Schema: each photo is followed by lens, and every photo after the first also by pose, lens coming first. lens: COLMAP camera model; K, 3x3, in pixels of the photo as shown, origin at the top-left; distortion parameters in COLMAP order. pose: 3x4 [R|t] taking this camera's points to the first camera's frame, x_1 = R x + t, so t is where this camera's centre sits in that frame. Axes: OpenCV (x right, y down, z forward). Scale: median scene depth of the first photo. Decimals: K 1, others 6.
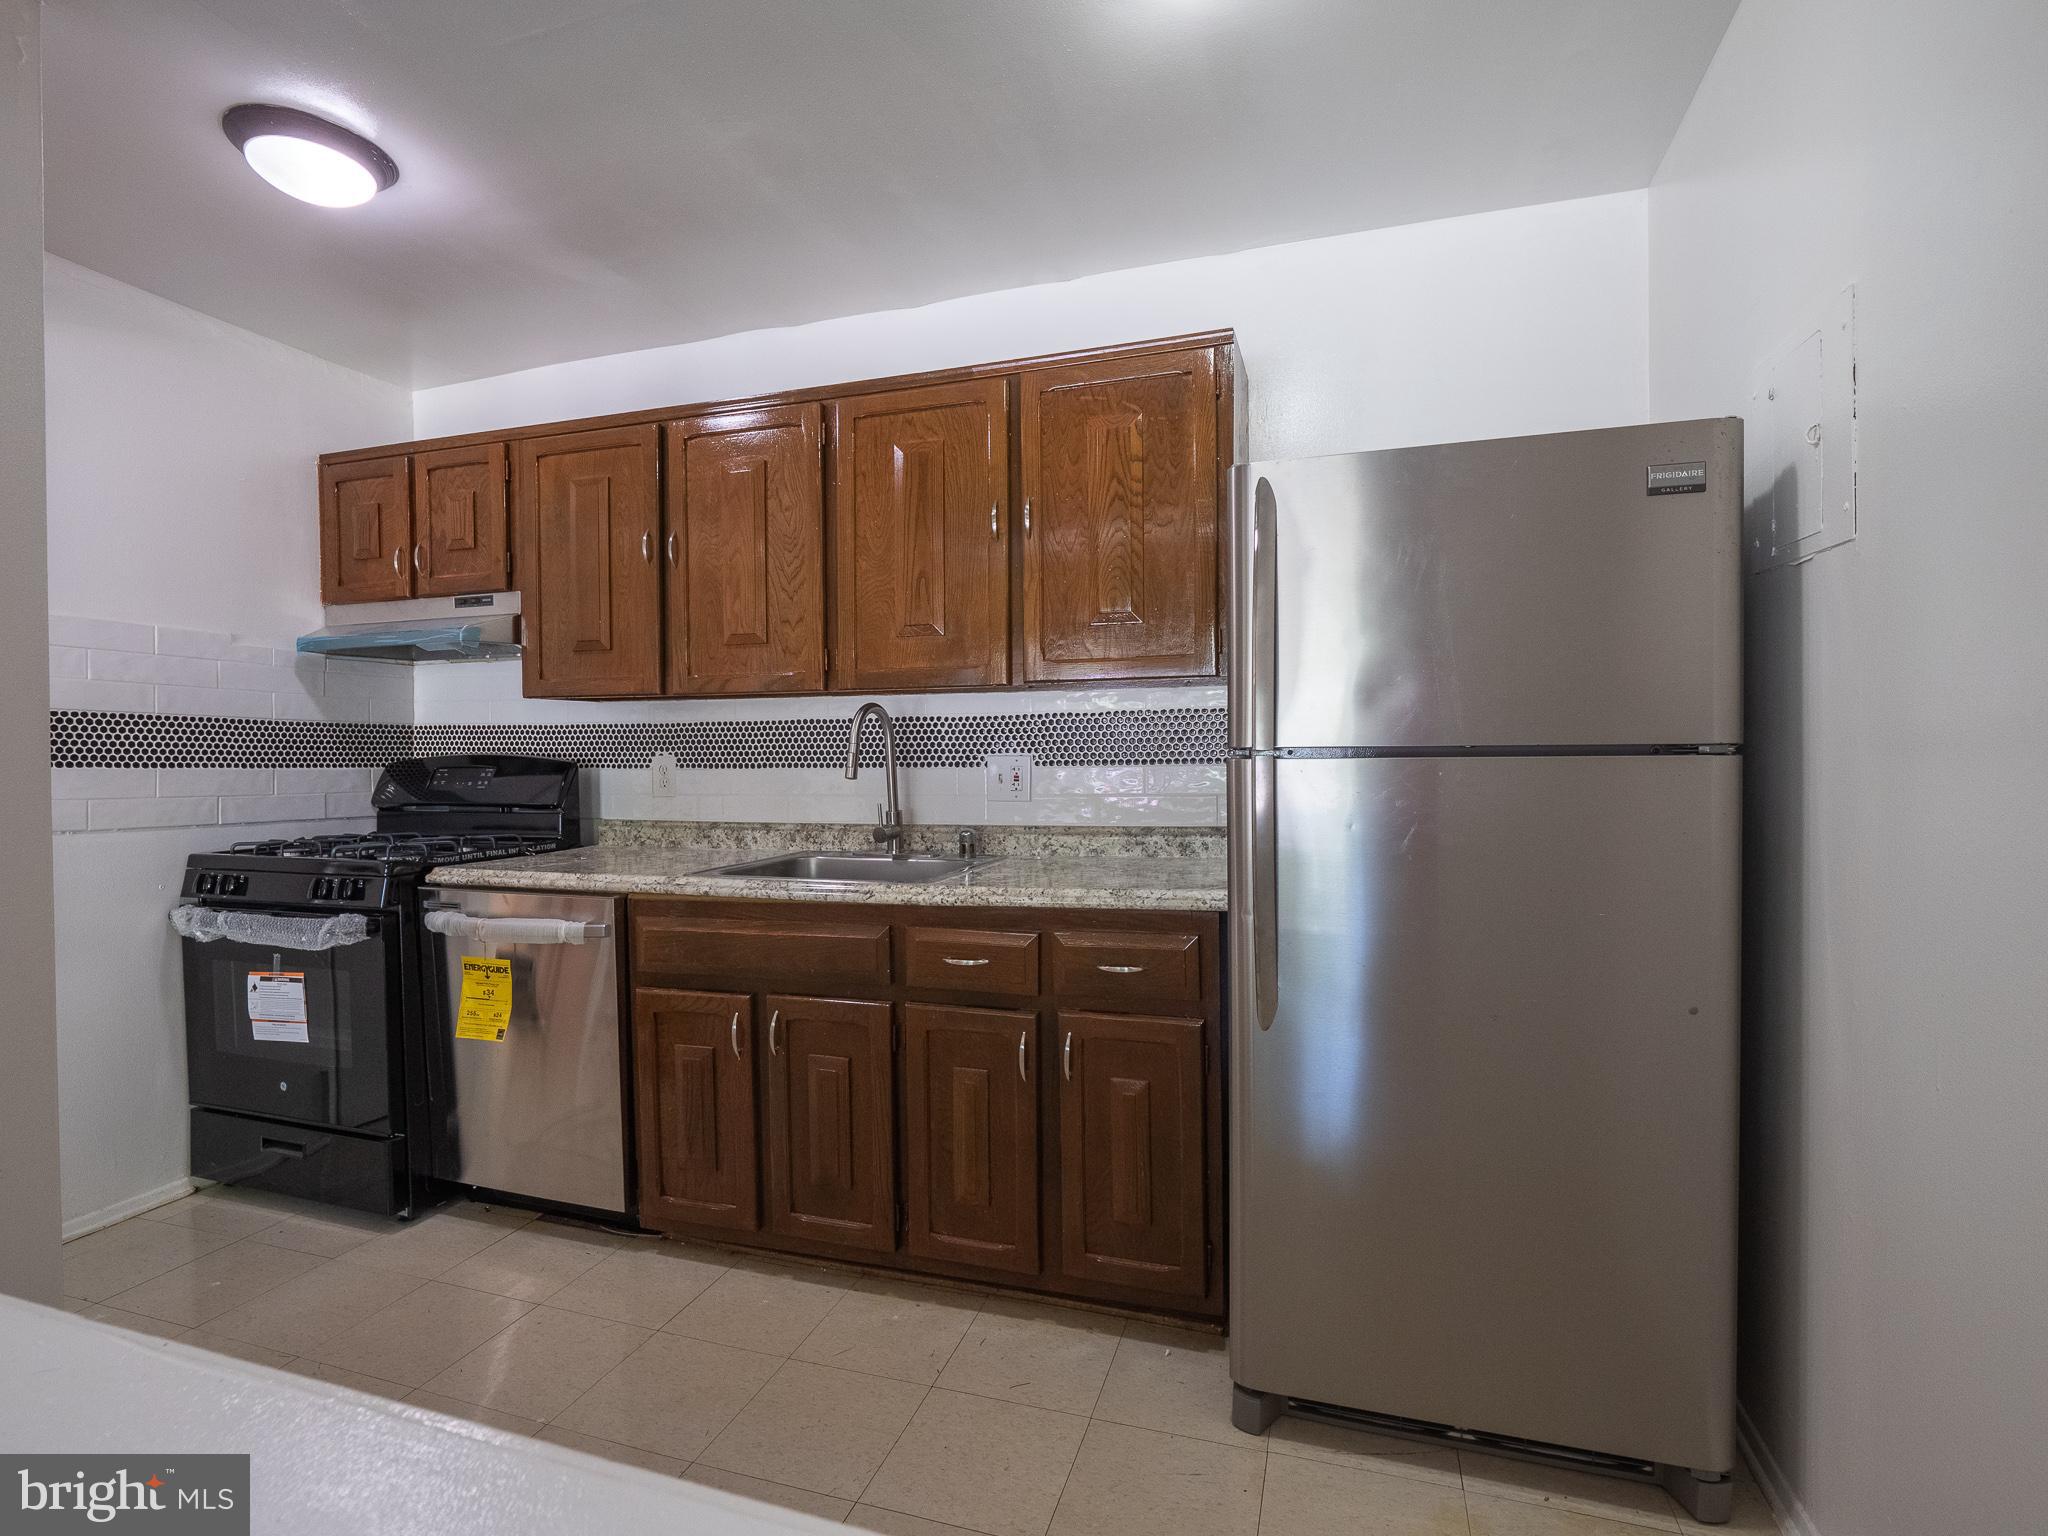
lens RADIAL K [[1009.2, 0, 1024.3], [0, 1009.2, 765.0], [0, 0, 1]] dist [-0.006378, -0.006217]
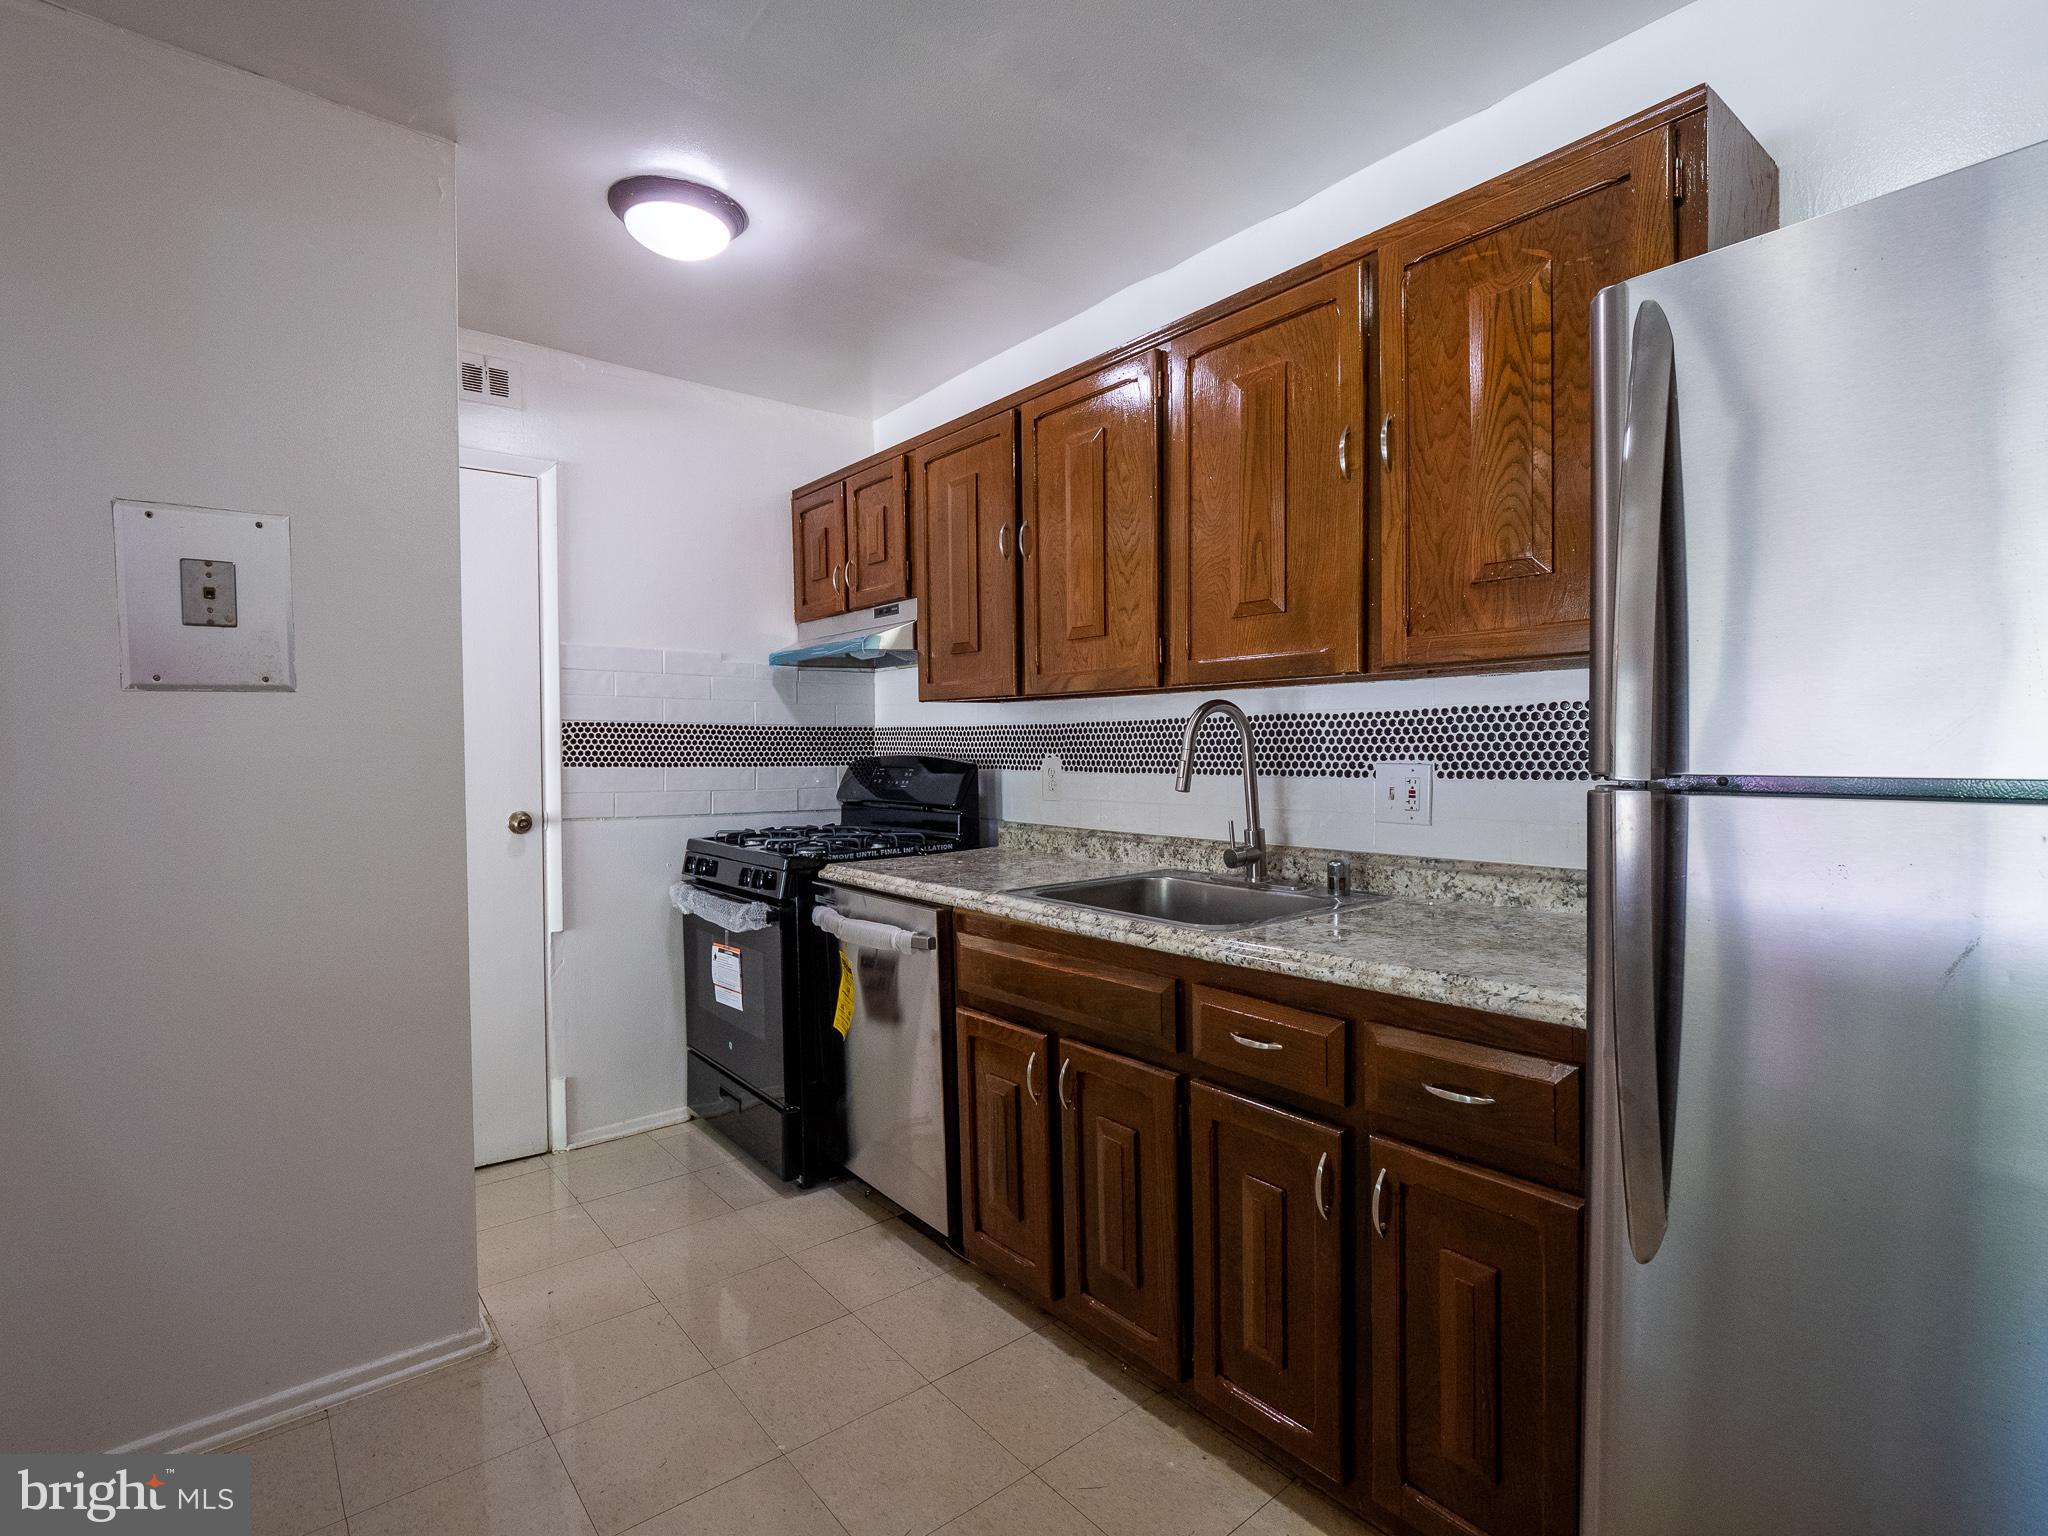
lens RADIAL K [[1009.2, 0, 1012.8], [0, 1009.2, 766.6], [0, 0, 1]] dist [-0.006378, -0.006217]
pose [[0.835623, 0.011061, -0.549193, 0.162301], [-0.002090, 0.999854, 0.016957, -0.020048], [0.549300, -0.013022, 0.835524, 0.211340]]
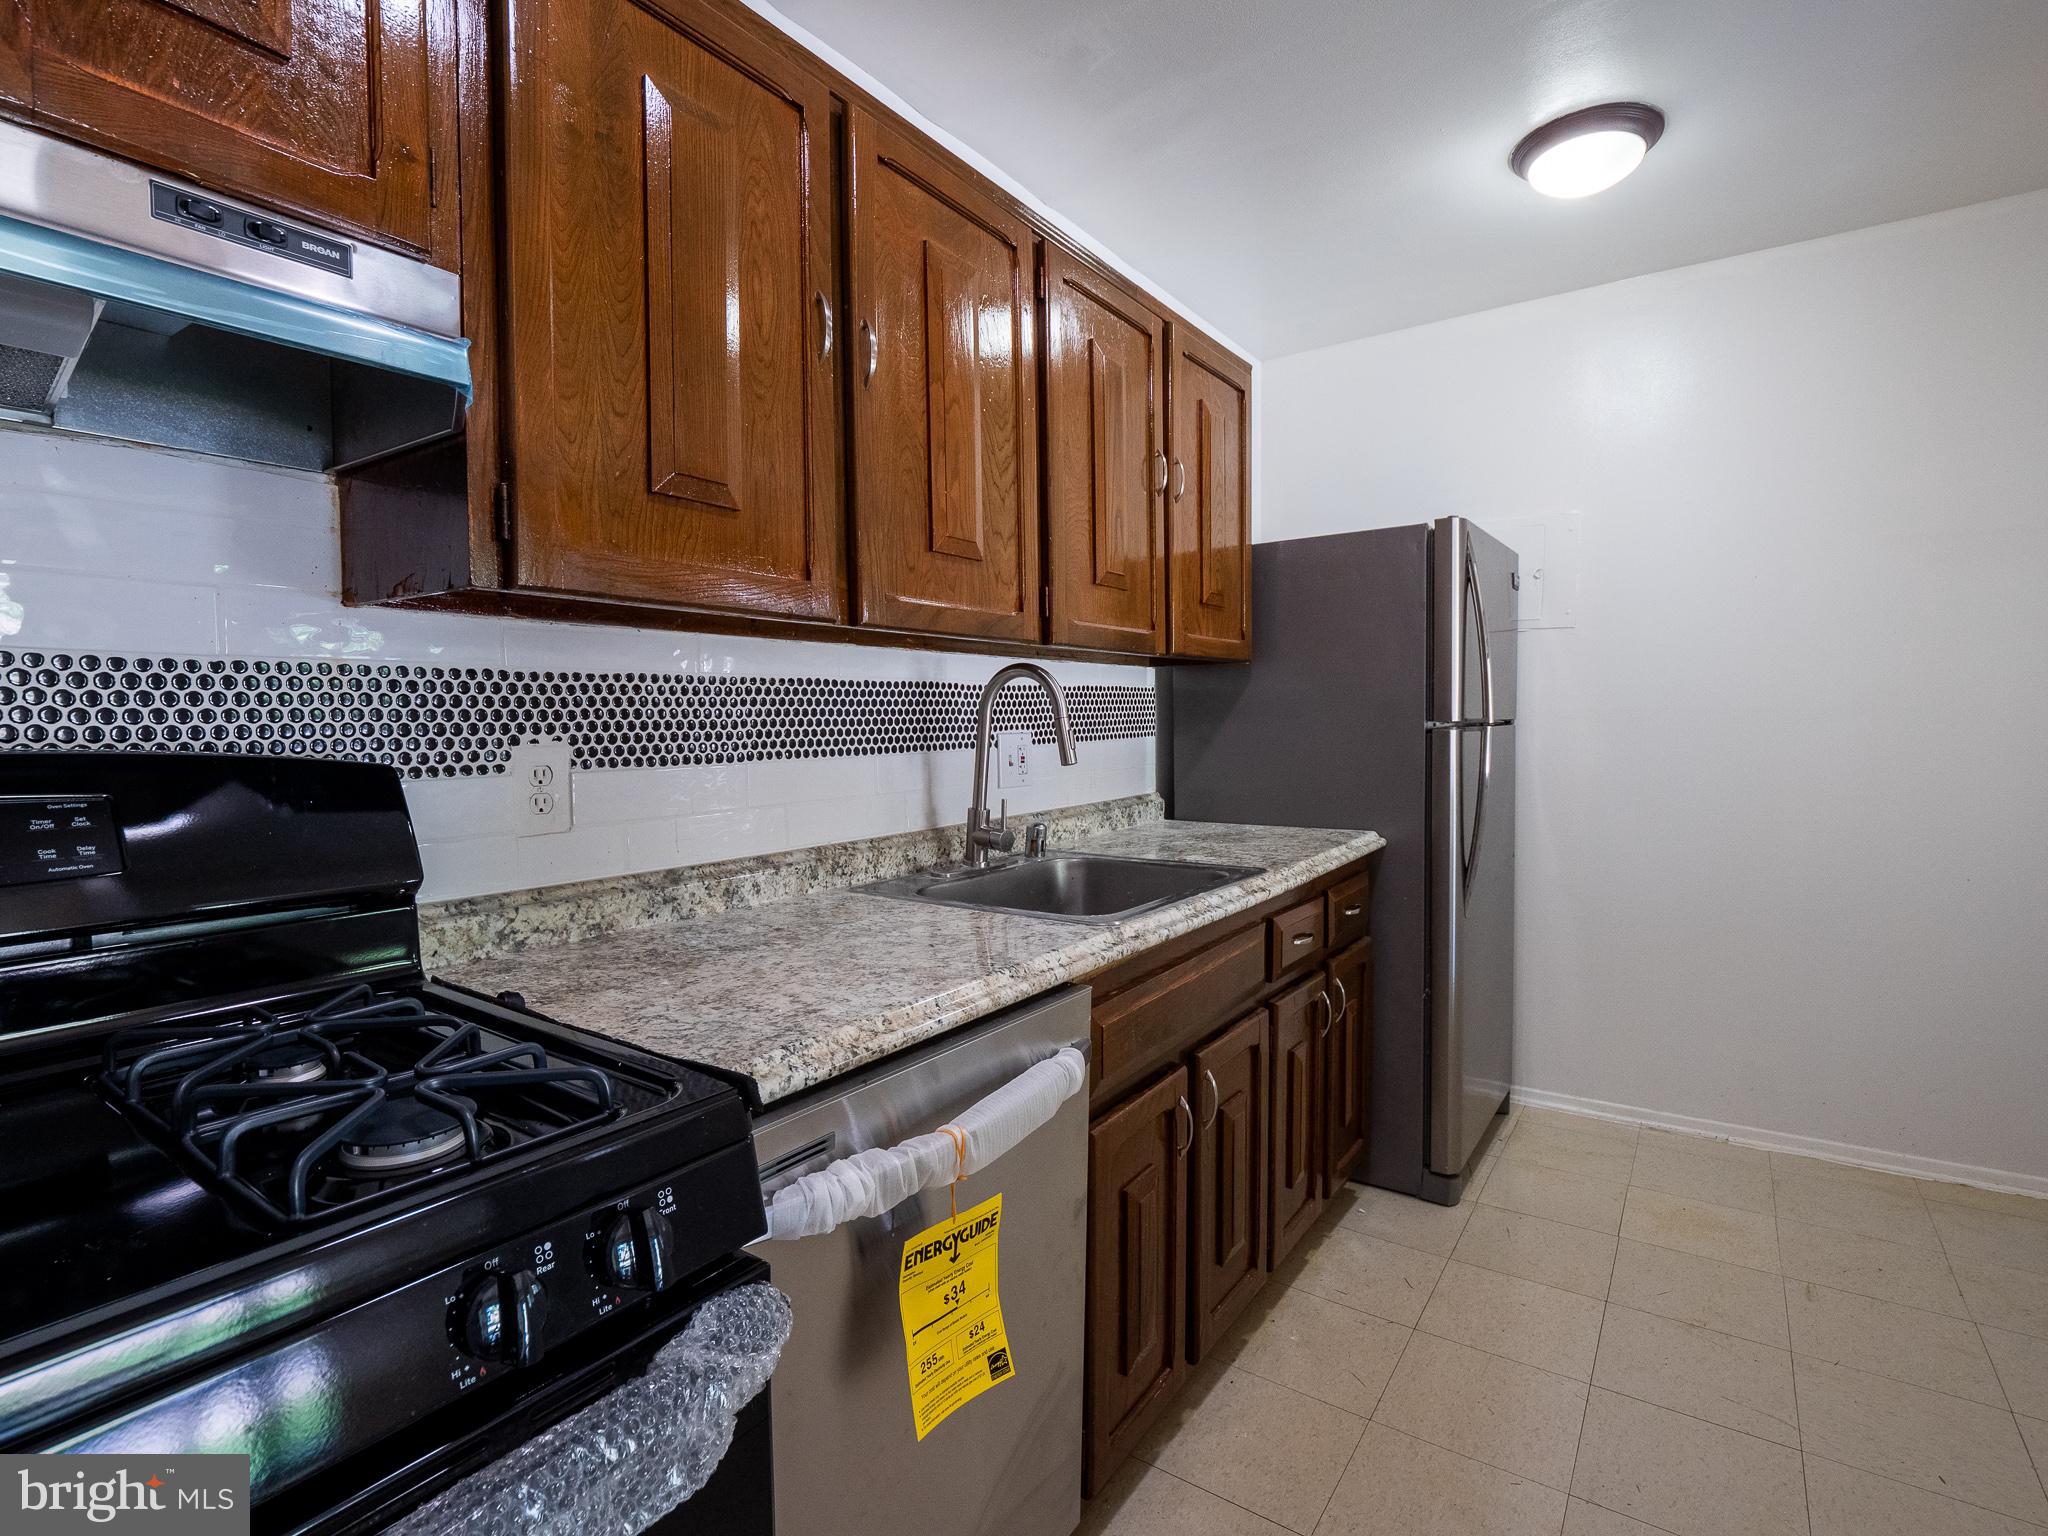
lens RADIAL K [[1009.2, 0, 1015.0], [0, 1009.2, 765.9], [0, 0, 1]] dist [-0.006378, -0.006217]
pose [[0.285923, -0.045403, 0.957176, -0.857806], [0.008512, 0.998958, 0.044842, -0.020733], [-0.958215, -0.004674, 0.286011, 0.786816]]
